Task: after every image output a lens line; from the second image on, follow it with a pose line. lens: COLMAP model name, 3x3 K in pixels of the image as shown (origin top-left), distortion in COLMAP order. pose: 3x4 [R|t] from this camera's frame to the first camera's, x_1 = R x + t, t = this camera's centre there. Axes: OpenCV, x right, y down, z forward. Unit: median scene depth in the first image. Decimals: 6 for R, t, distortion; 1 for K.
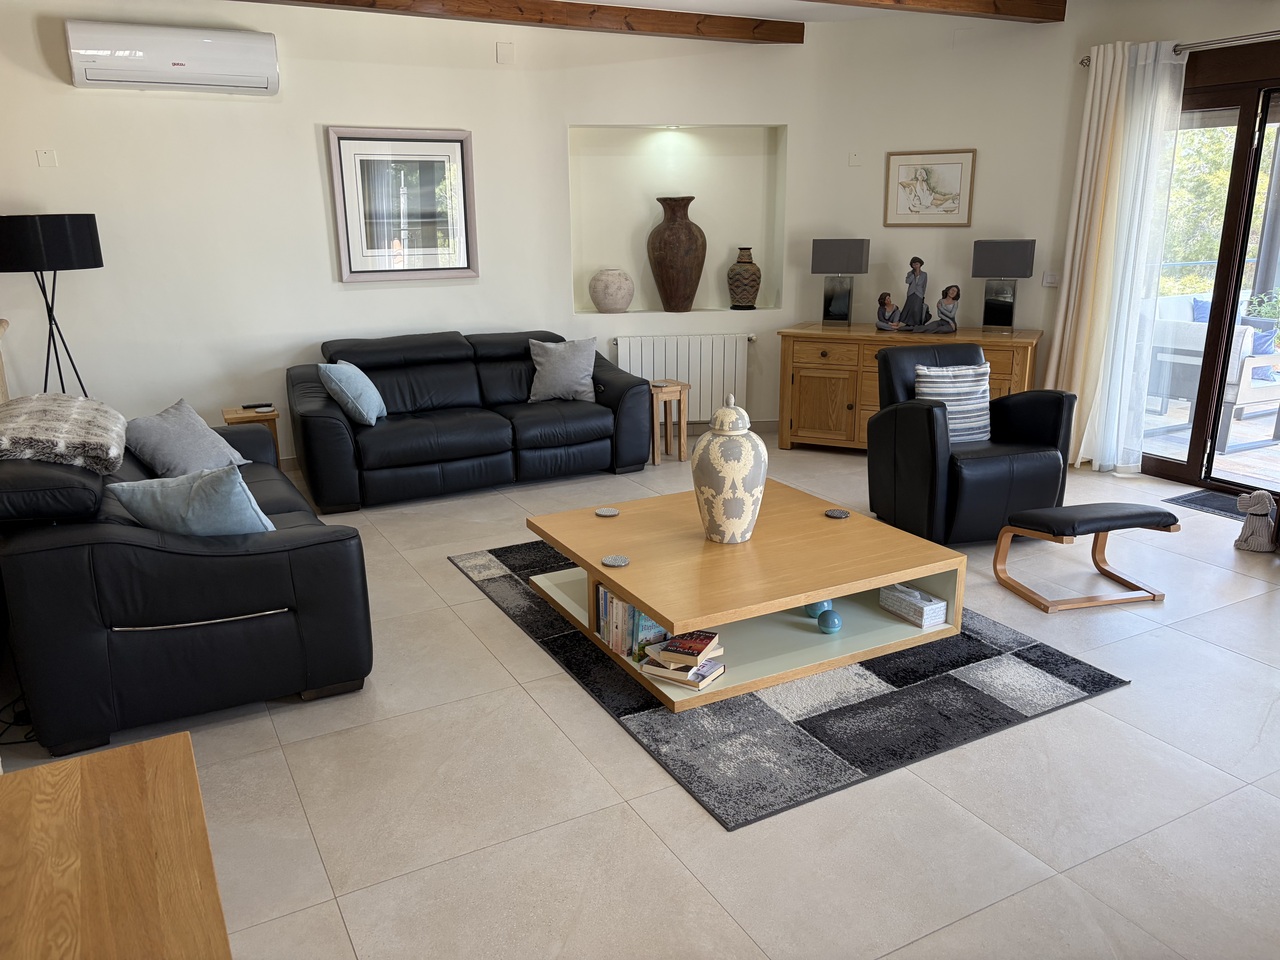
lens RADIAL K [[962.0, 0, 640.4], [0, 962.0, 476.2], [0, 0, 1]] dist [0.030598, -0.037852]
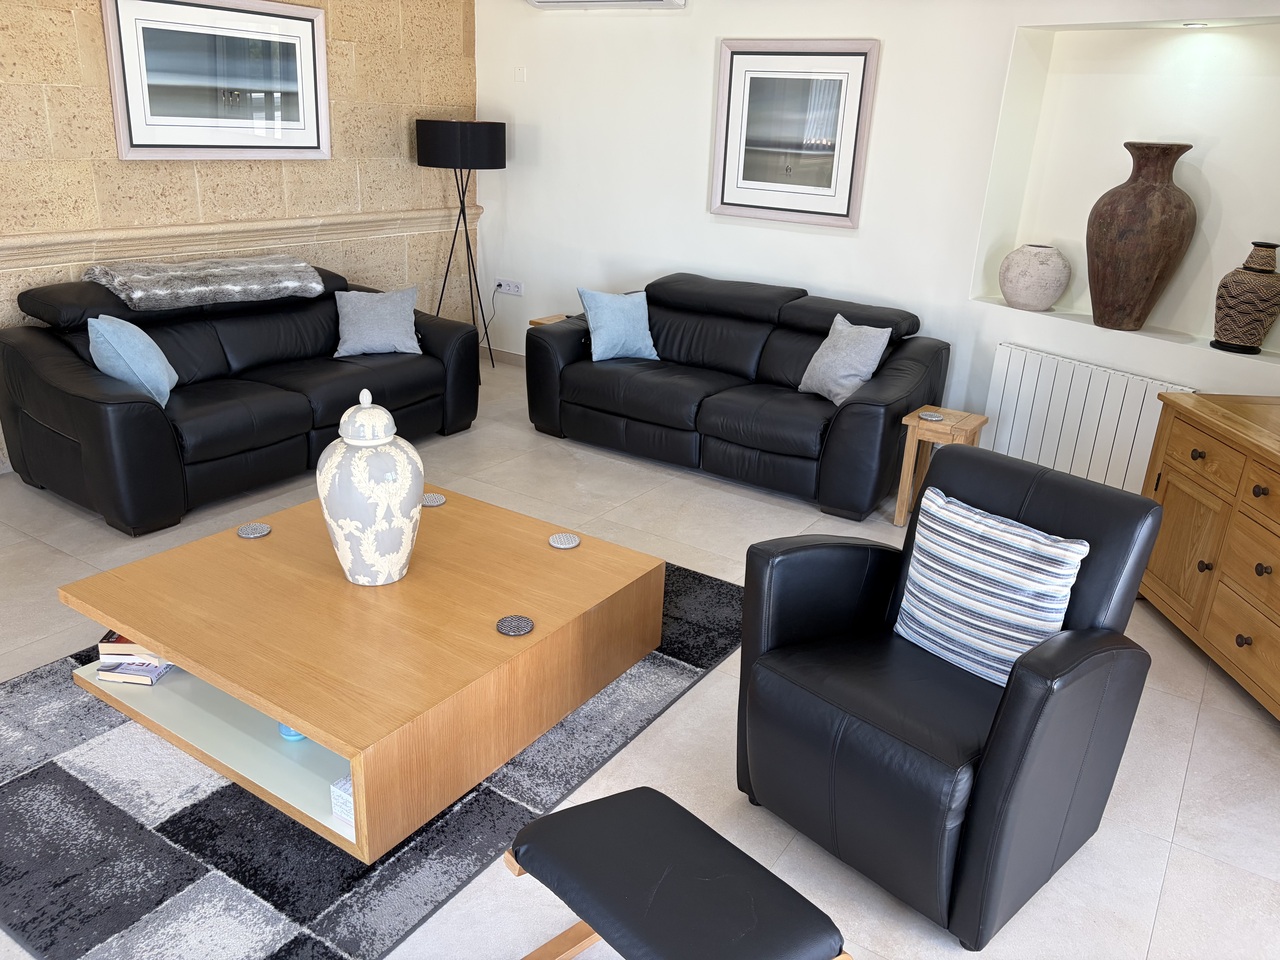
lens RADIAL K [[962.0, 0, 643.5], [0, 962.0, 478.9], [0, 0, 1]] dist [0.030598, -0.037852]
pose [[0.476102, 0.341560, -0.810348, 0.515659], [-0.286651, 0.931436, 0.224184, -0.156775], [0.831359, 0.125552, 0.541367, 0.490761]]
